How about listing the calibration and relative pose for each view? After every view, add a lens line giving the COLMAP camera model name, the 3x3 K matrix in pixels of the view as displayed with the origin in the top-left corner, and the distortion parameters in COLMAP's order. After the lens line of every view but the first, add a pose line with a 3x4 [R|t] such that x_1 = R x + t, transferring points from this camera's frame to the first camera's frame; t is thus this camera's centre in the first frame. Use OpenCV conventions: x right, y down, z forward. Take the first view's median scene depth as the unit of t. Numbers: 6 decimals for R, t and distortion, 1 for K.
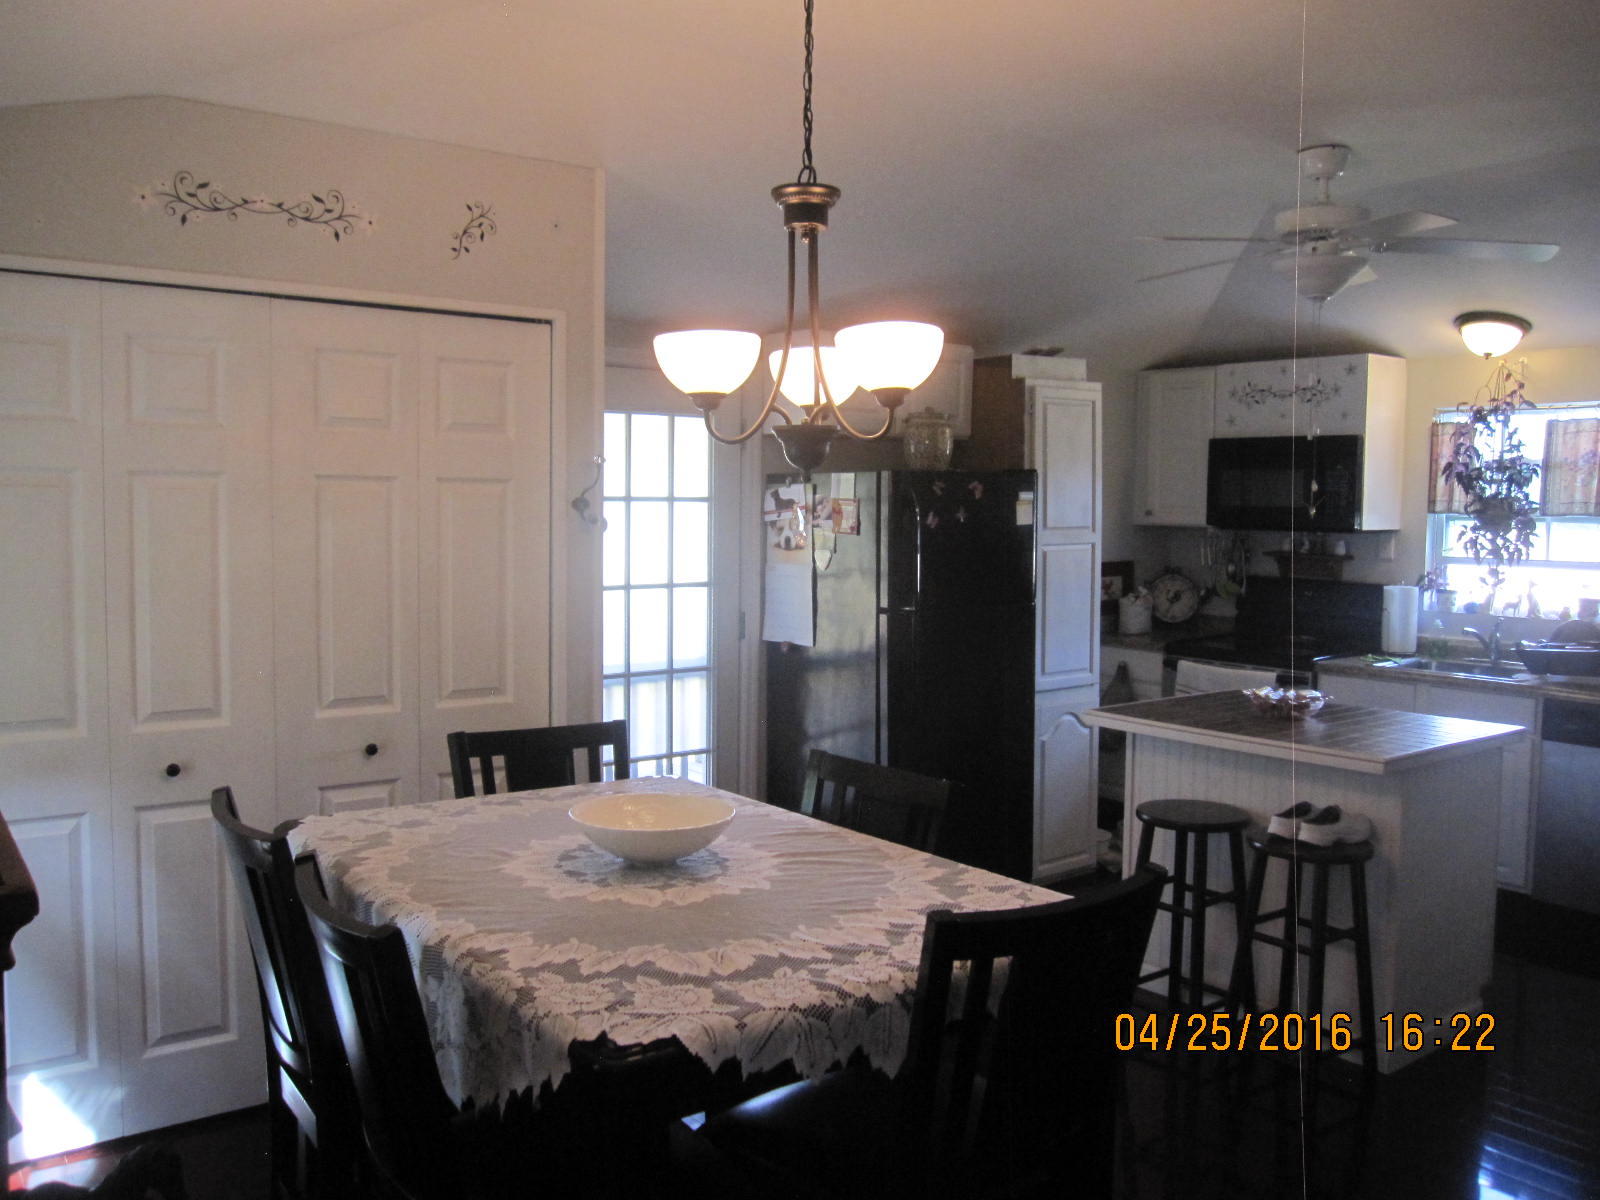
lens RADIAL K [[1307.2, 0, 800.0], [0, 1307.2, 600.0], [0, 0, 1]] dist [-0.115915, 0.003980]
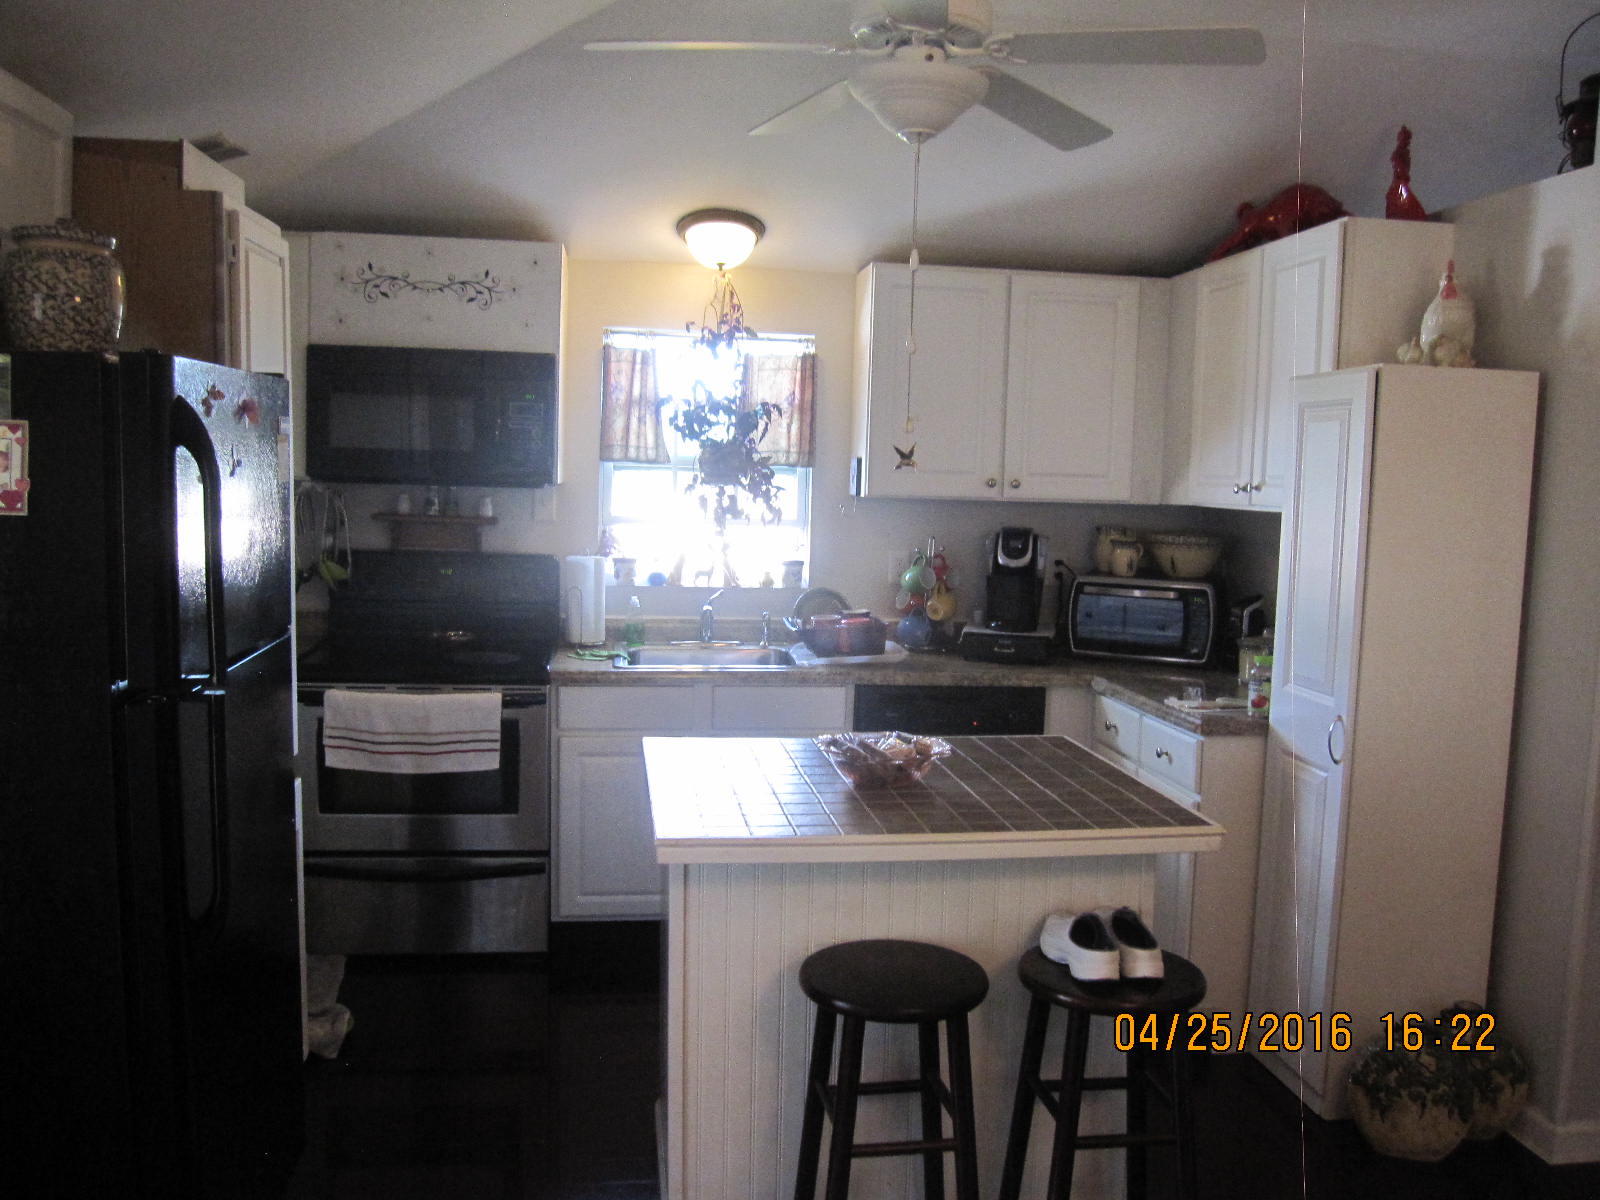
lens RADIAL K [[1307.2, 0, 800.0], [0, 1307.2, 600.0], [0, 0, 1]] dist [-0.115915, 0.003980]
pose [[0.486710, -0.072916, 0.870515, -0.146751], [0.036915, 0.997337, 0.062900, -0.029425], [-0.872783, 0.001521, 0.488106, 0.508735]]
